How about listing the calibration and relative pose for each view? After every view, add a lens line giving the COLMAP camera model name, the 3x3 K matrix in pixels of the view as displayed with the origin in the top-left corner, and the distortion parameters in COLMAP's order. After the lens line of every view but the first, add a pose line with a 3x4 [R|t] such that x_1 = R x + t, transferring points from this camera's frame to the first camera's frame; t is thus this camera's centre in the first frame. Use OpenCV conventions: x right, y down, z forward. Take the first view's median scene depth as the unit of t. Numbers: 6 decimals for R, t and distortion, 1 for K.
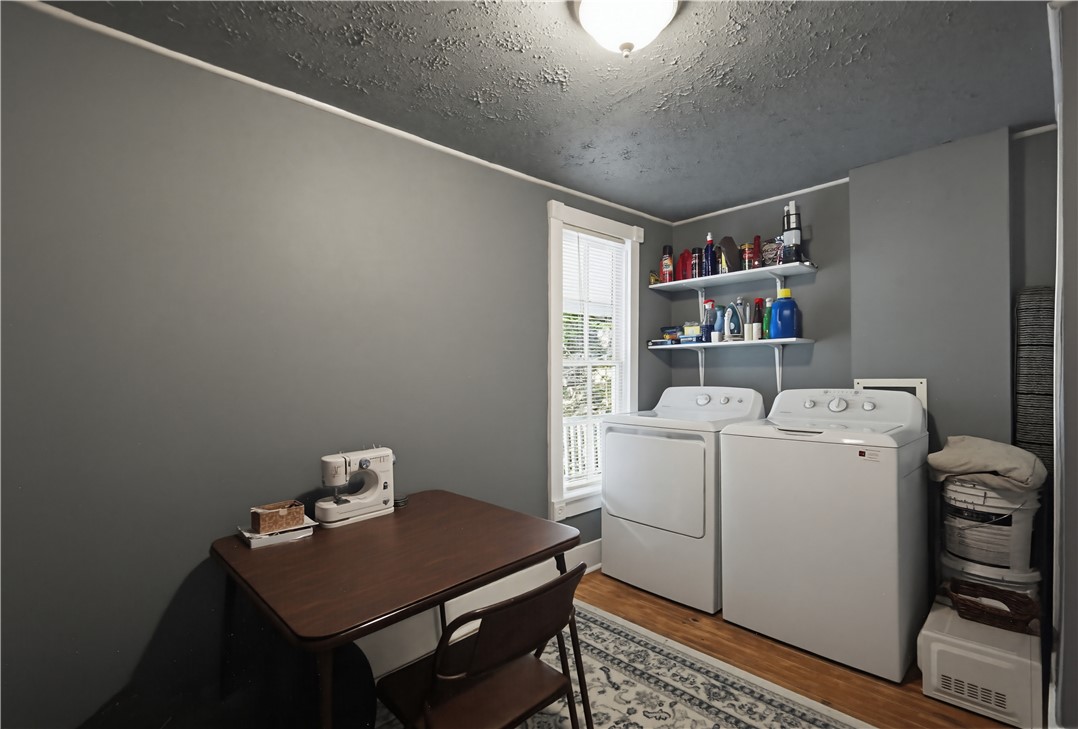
lens RADIAL K [[497.1, 0, 538.3], [0, 497.1, 391.4], [0, 0, 1]] dist [0.001694, 0.000034]
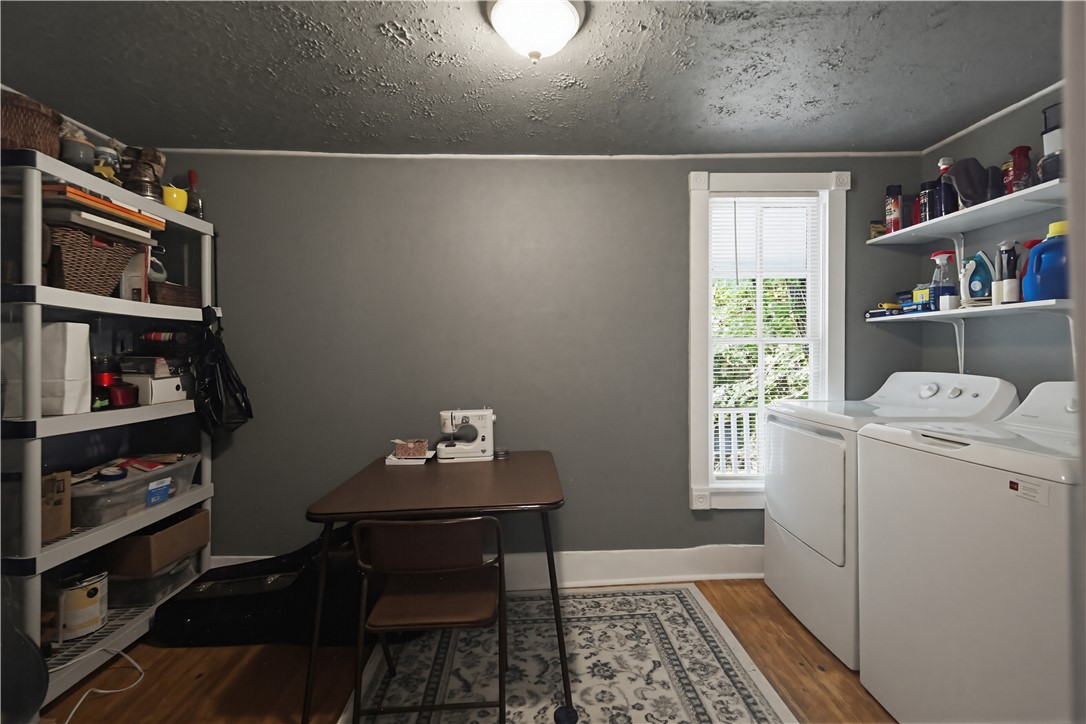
lens RADIAL K [[488.5, 0, 539.5], [0, 488.5, 362.2], [0, 0, 1]] dist [0.029769, -0.017711]
pose [[0.747197, 0.021956, -0.664240, 0.432599], [-0.030273, 0.999541, -0.001014, -0.007383], [0.663913, 0.020866, 0.747519, 0.099633]]
